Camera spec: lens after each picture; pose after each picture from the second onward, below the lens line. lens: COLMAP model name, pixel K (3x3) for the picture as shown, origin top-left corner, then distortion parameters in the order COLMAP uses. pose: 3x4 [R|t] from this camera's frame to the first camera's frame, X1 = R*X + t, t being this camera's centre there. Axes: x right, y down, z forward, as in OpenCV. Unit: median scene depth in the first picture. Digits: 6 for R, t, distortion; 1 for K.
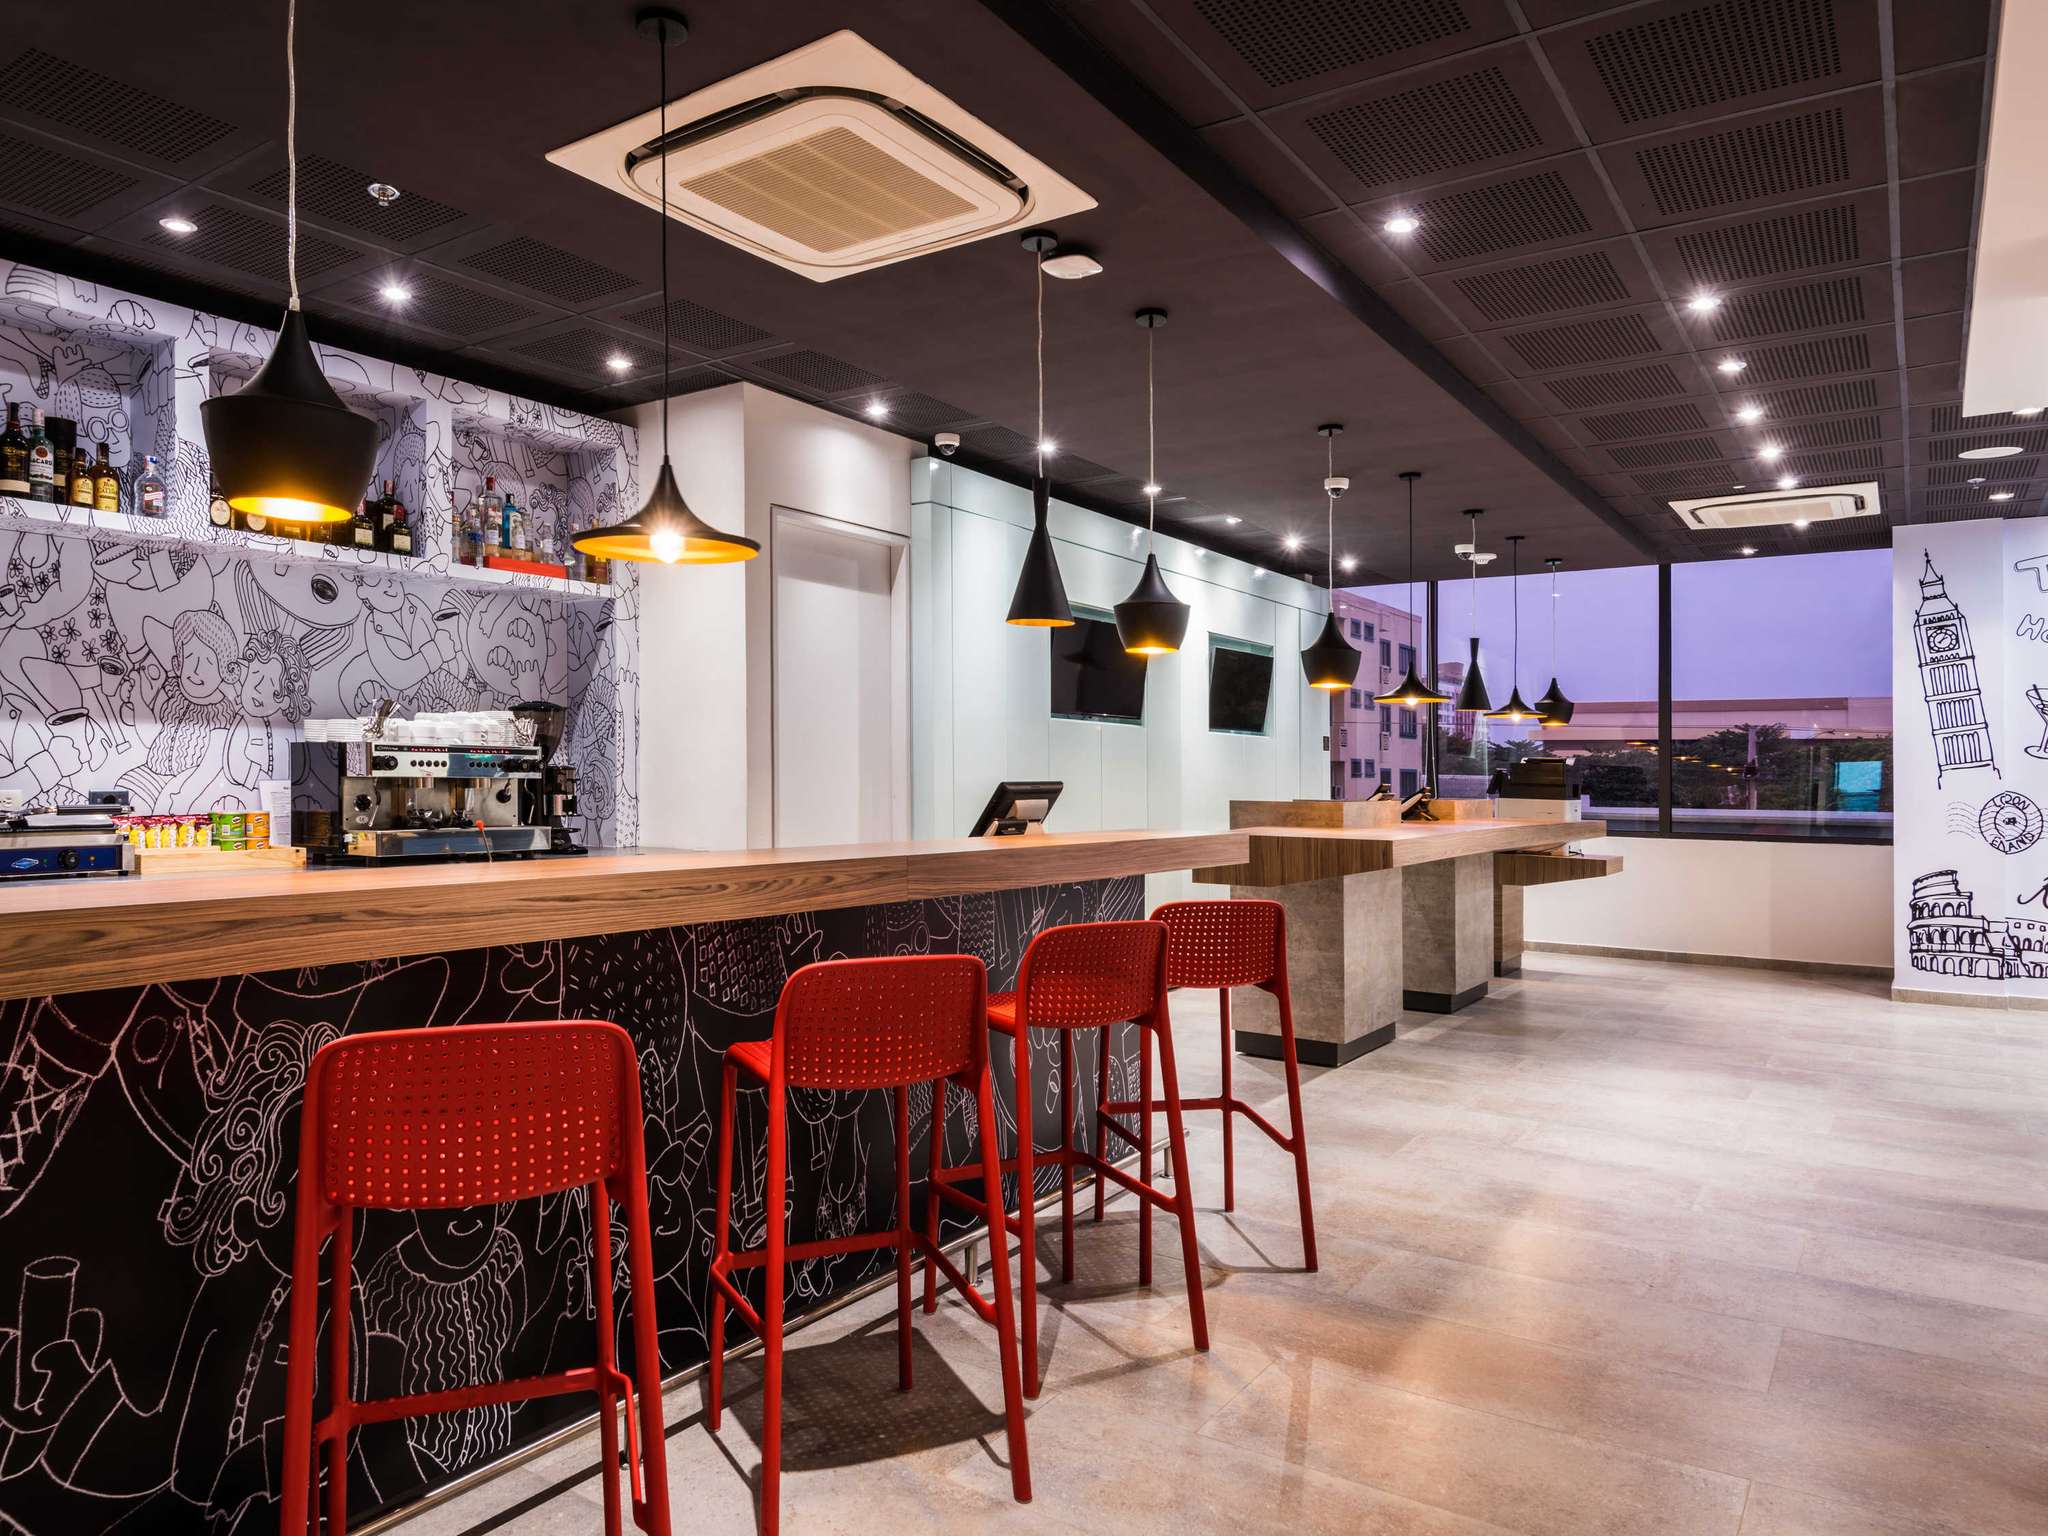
lens RADIAL K [[1331.1, 0, 1016.0], [0, 1331.1, 788.5], [0, 0, 1]] dist [0.000712, -0.020636]
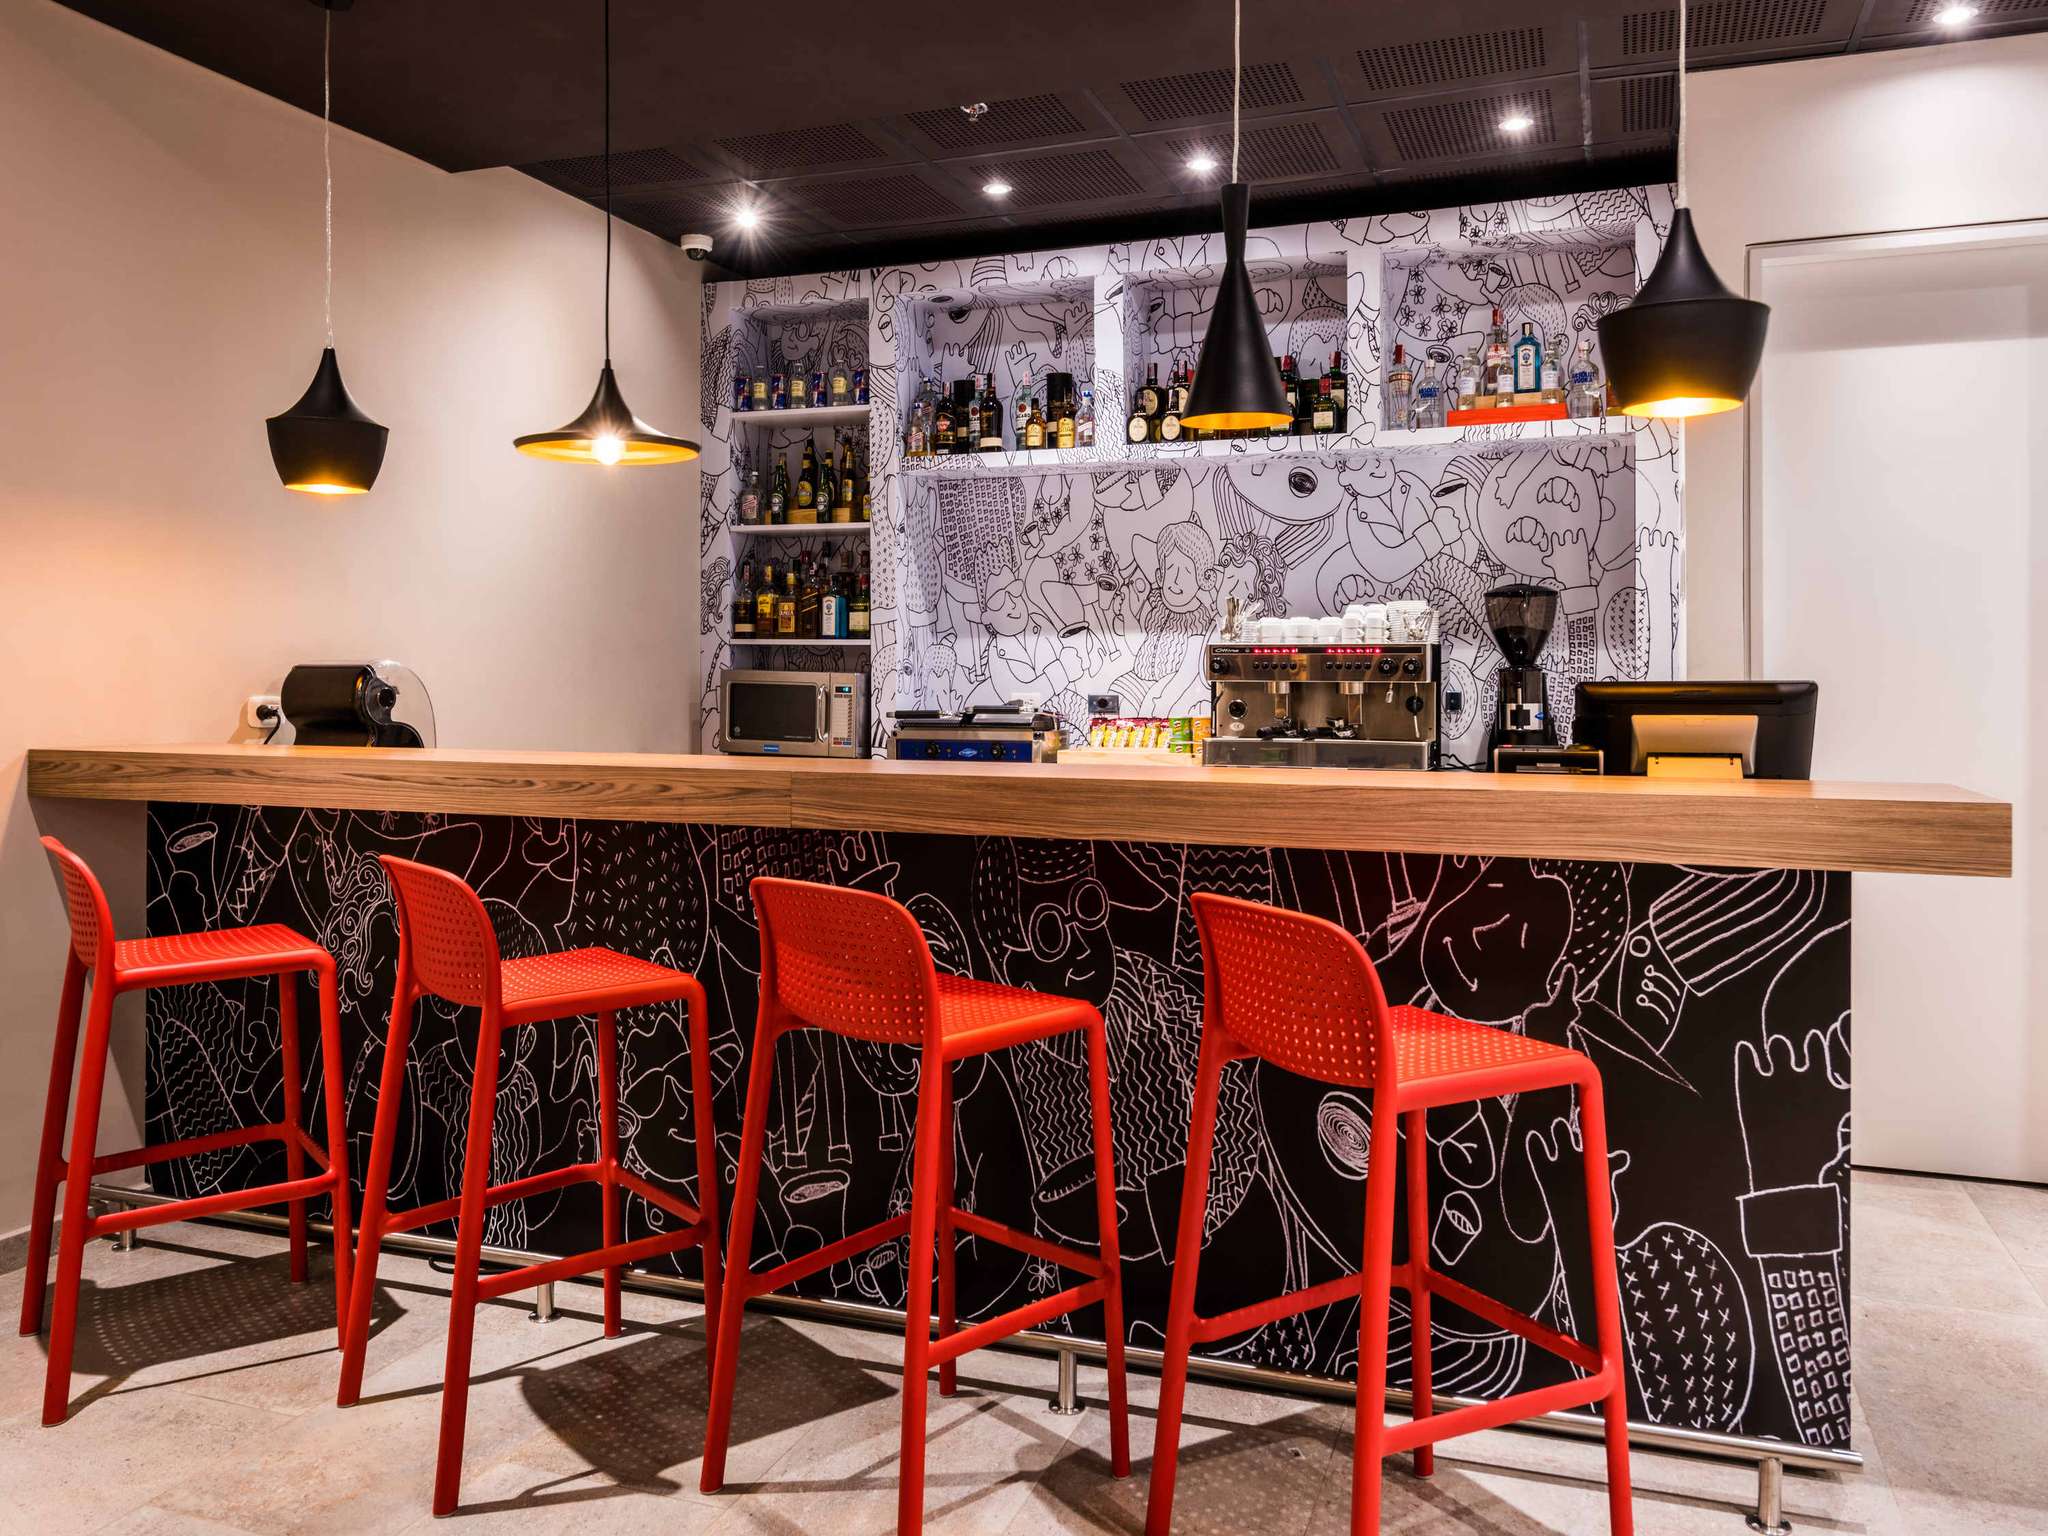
lens RADIAL K [[1556.9, 0, 967.6], [0, 1556.9, 709.3], [0, 0, 1]] dist [0.009382, -0.005173]
pose [[0.227075, 0.011078, -0.973814, 0.527312], [-0.007187, 0.999927, 0.009699, 0.001877], [0.973851, 0.004796, 0.227138, 0.547863]]
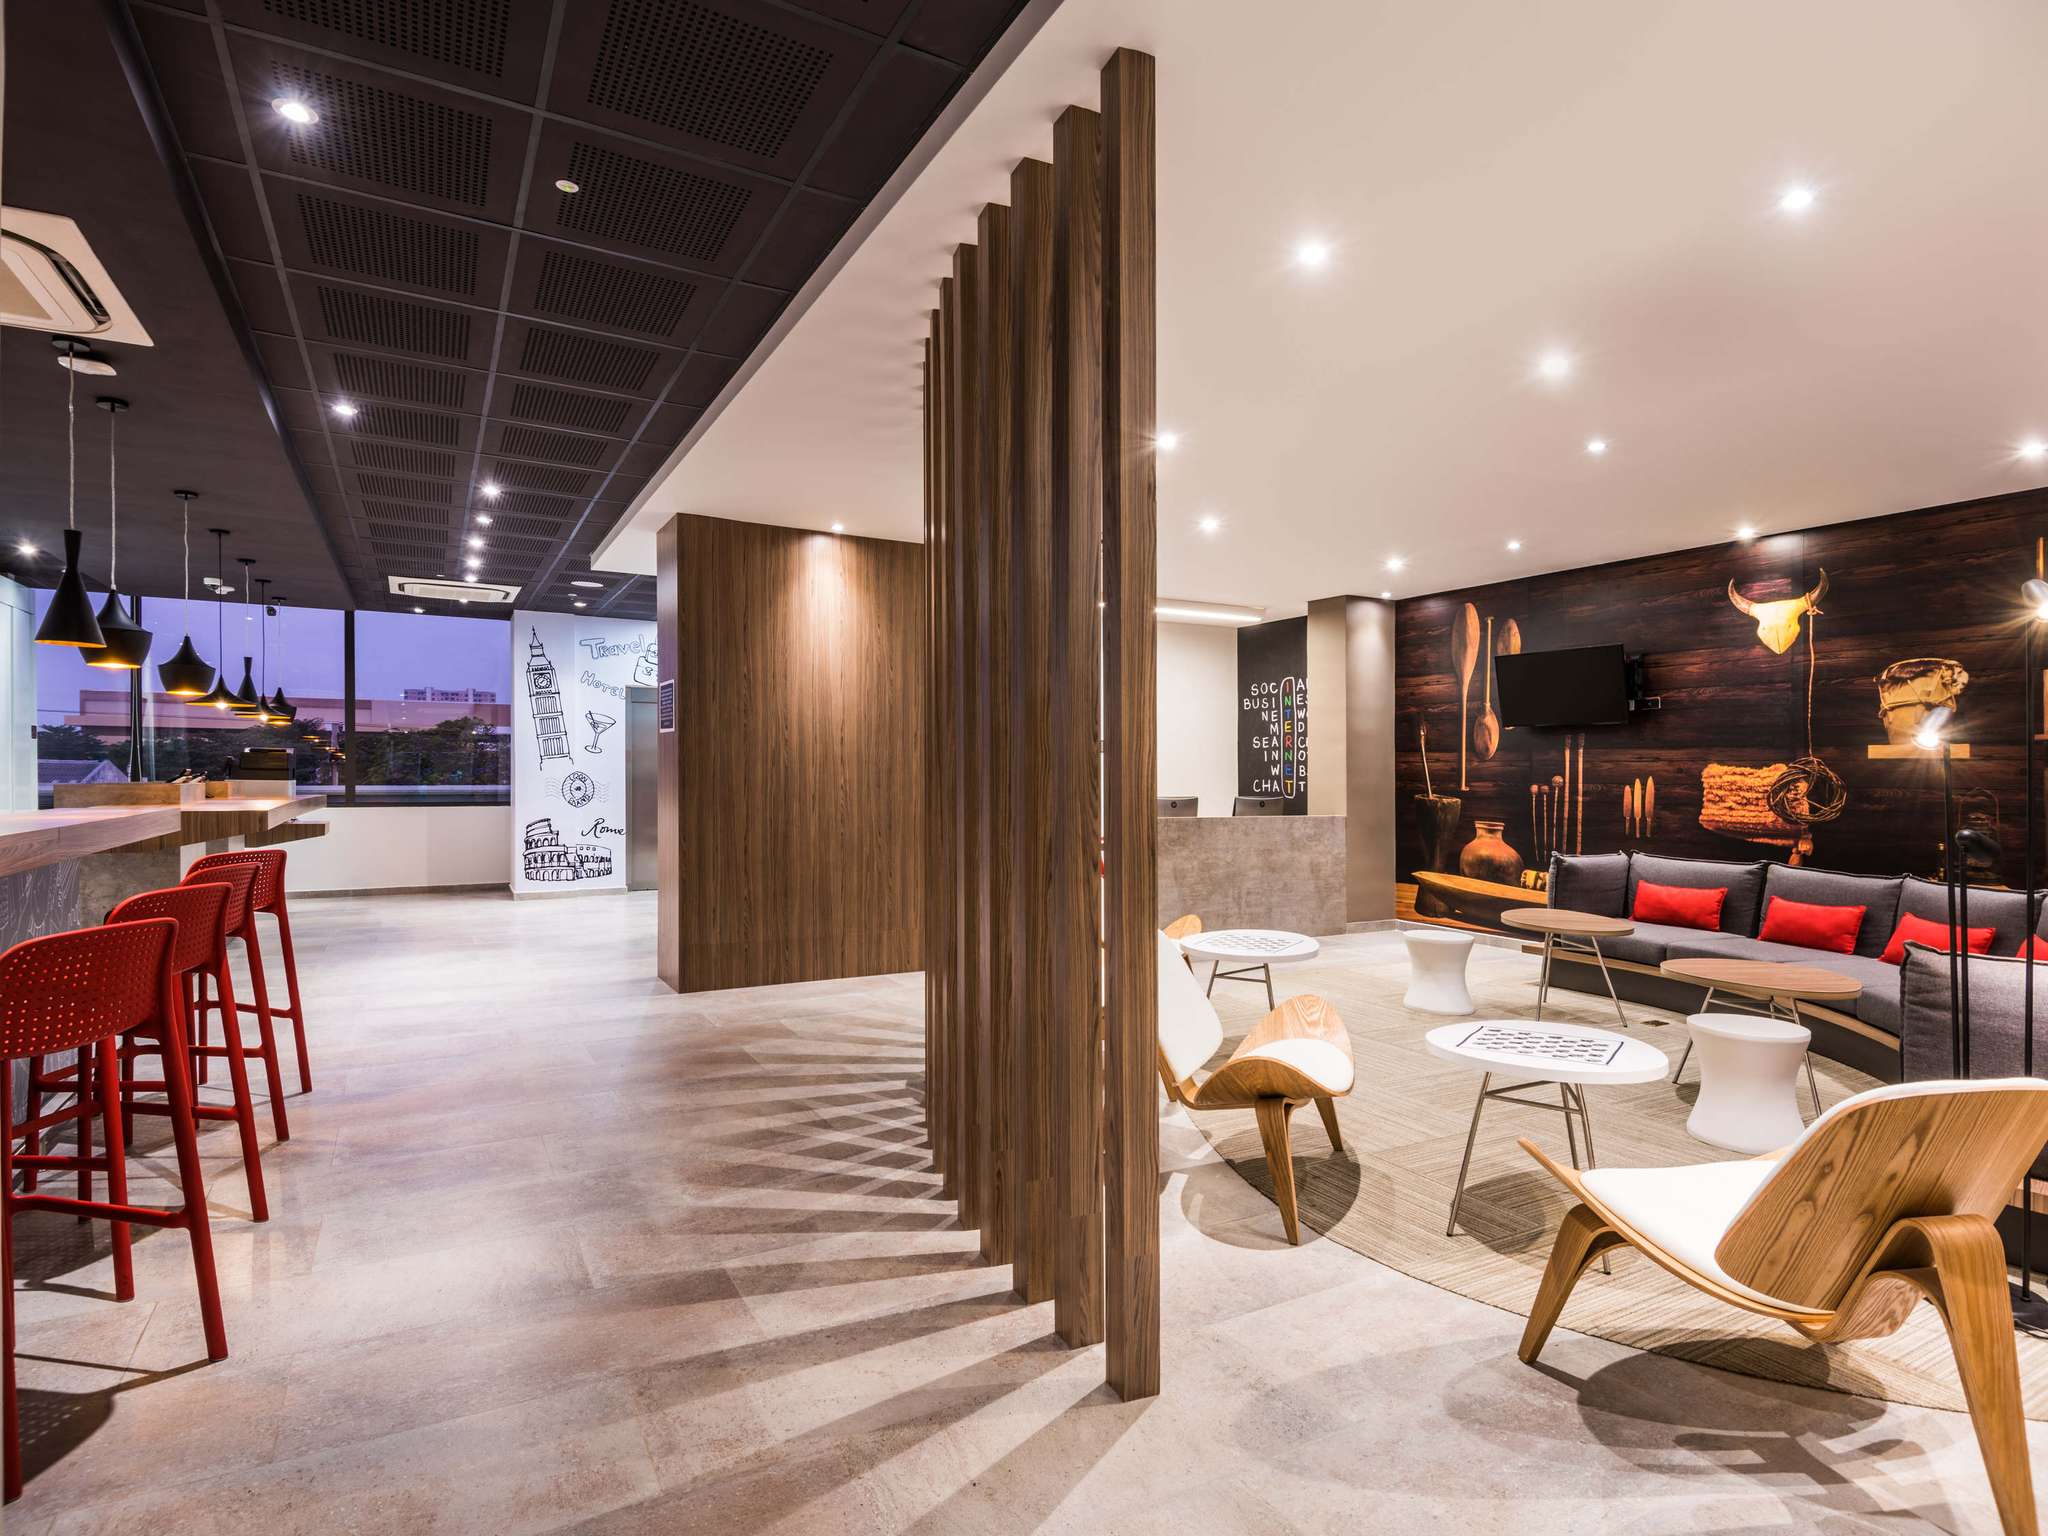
lens RADIAL K [[1037.3, 0, 1015.5], [0, 1037.3, 758.7], [0, 0, 1]] dist [0.000862, -0.000102]
pose [[0.434930, 0.003821, 0.900456, -0.376107], [0.005831, 0.999958, -0.007059, -0.002975], [-0.900445, 0.008321, 0.434889, -0.186592]]
